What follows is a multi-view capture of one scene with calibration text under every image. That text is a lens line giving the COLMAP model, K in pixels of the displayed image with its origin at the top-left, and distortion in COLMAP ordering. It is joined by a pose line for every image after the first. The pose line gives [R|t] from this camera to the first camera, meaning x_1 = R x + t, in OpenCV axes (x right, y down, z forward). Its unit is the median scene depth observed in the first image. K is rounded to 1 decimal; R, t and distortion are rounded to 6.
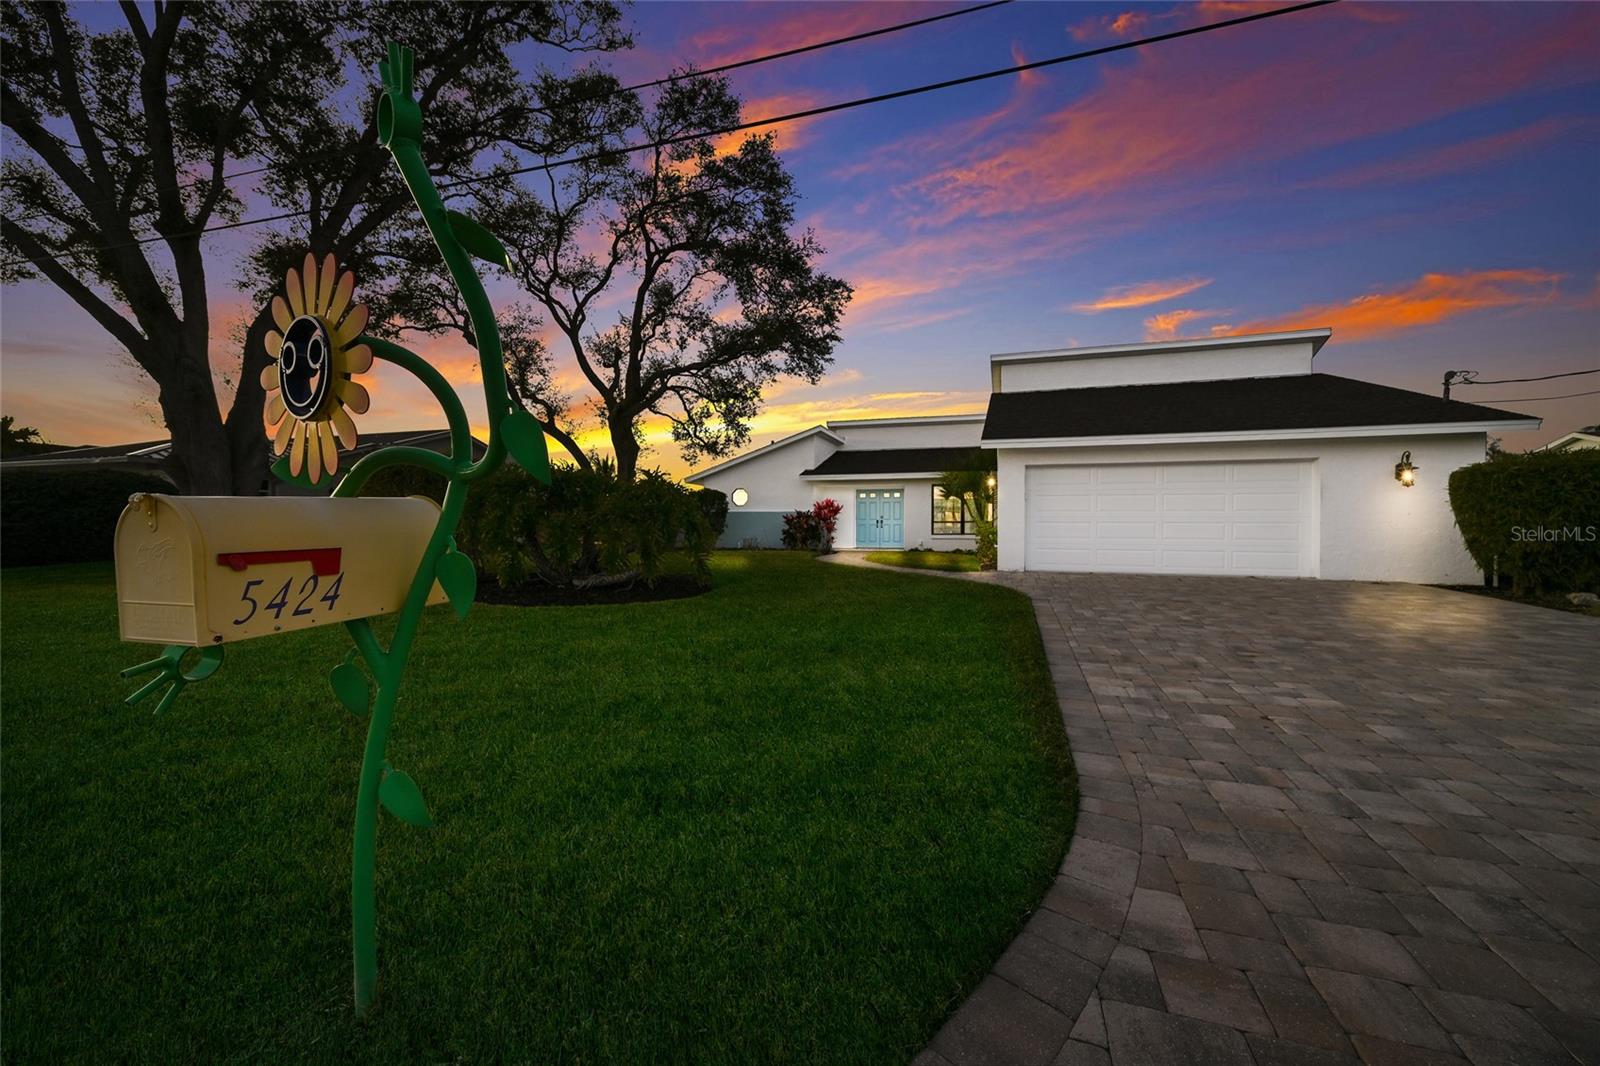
lens RADIAL K [[628.3, 0, 810.2], [0, 628.3, 526.3], [0, 0, 1]] dist [-0.001077, 0.000017]
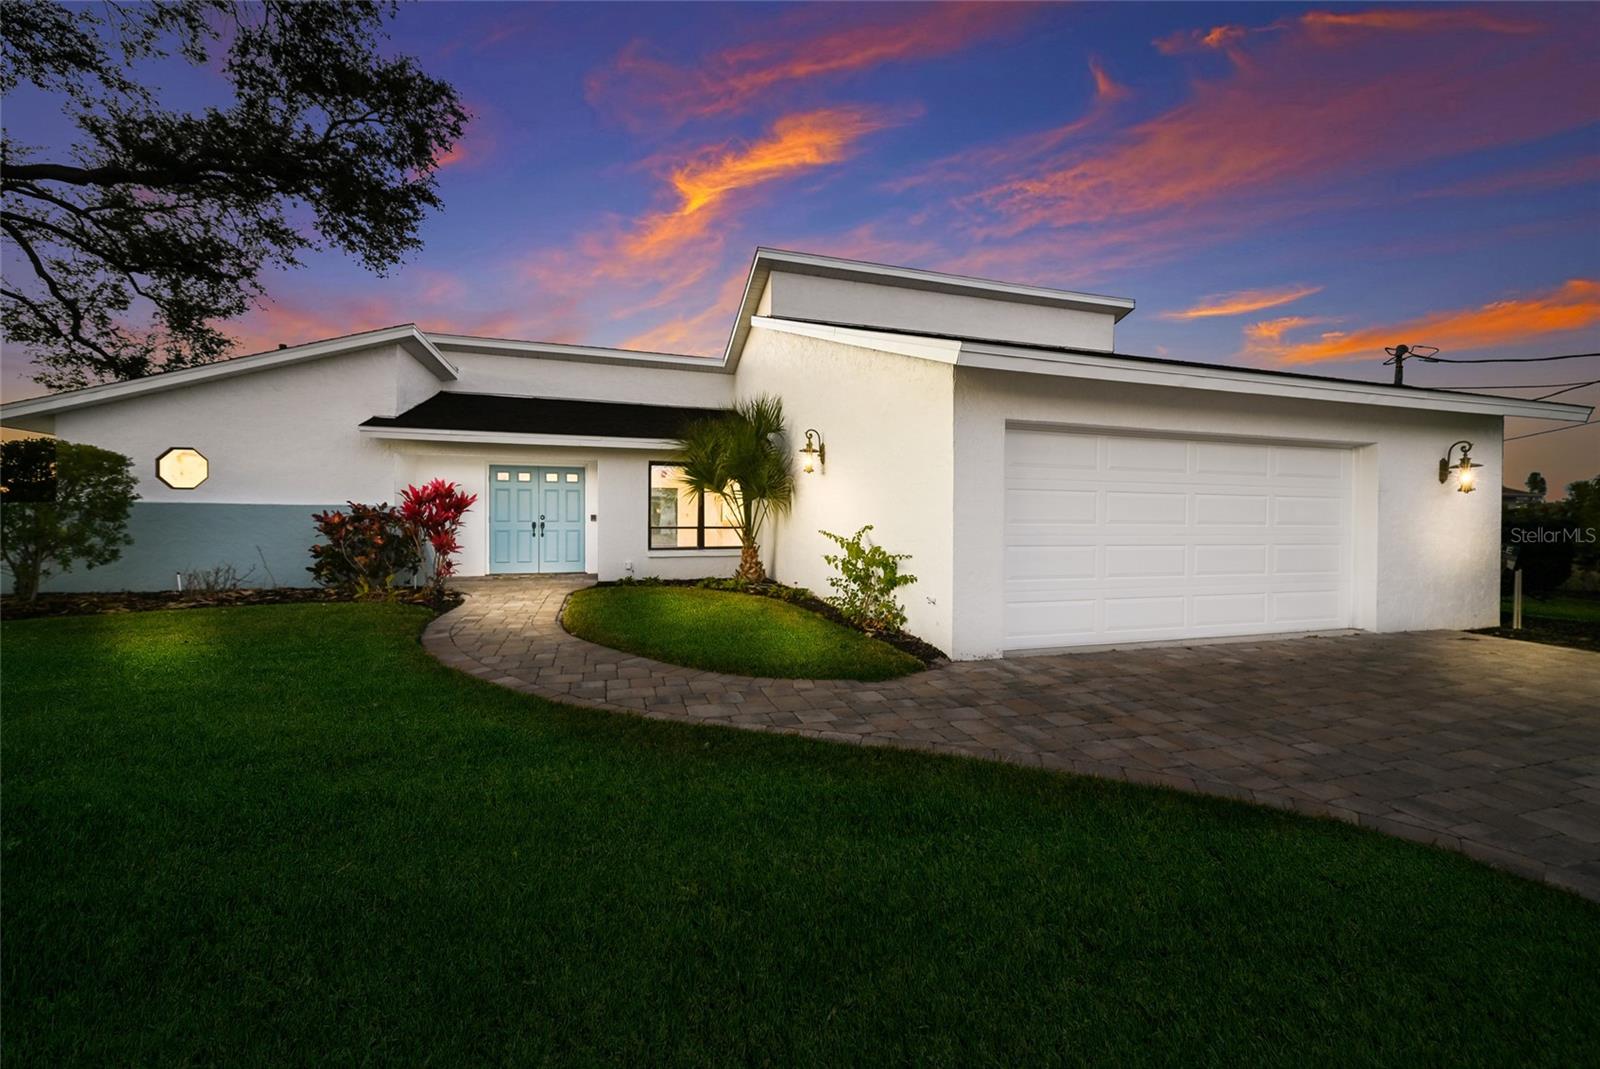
lens RADIAL K [[628.3, 0, 810.2], [0, 628.3, 527.8], [0, 0, 1]] dist [-0.001077, 0.000017]
pose [[0.810311, -0.007082, 0.585958, -0.018398], [-0.004510, 0.999822, 0.018320, -0.016391], [-0.585983, -0.017488, 0.810135, 0.416809]]
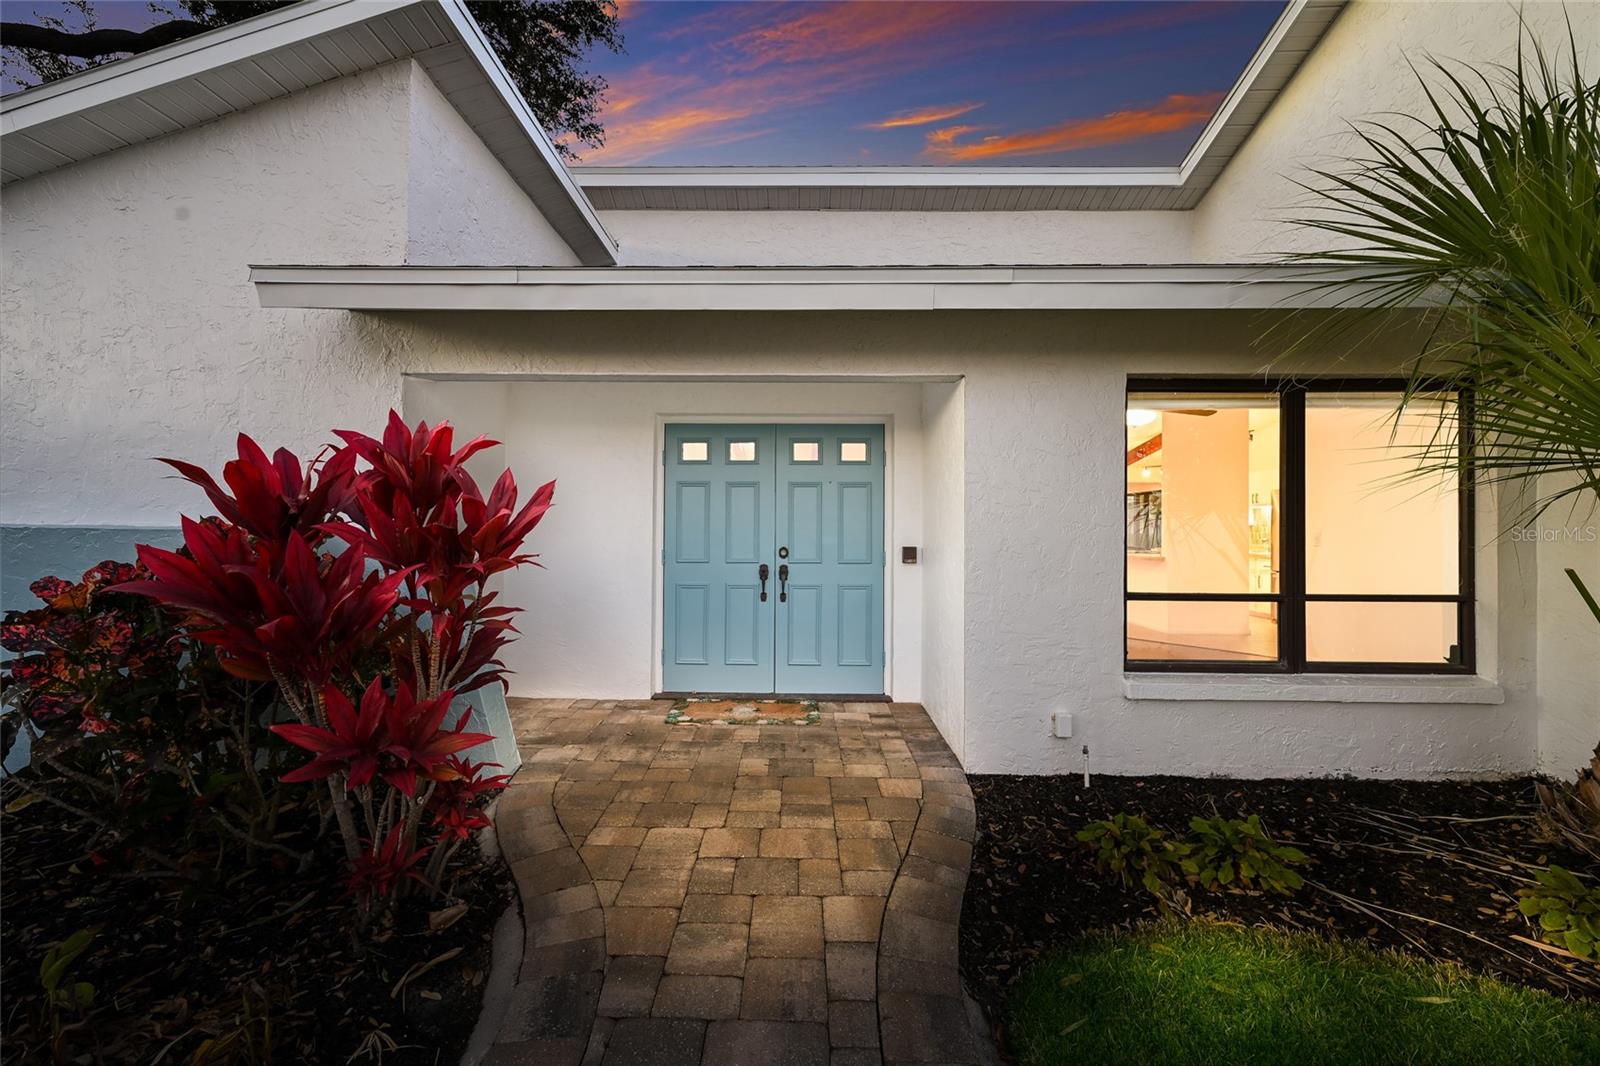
lens RADIAL K [[628.3, 0, 810.2], [0, 628.3, 526.3], [0, 0, 1]] dist [-0.001077, 0.000017]
pose [[0.946390, 0.000151, 0.323025, 0.051854], [-0.002494, 0.999974, 0.006839, -0.025036], [-0.323015, -0.007278, 0.946366, 0.788962]]
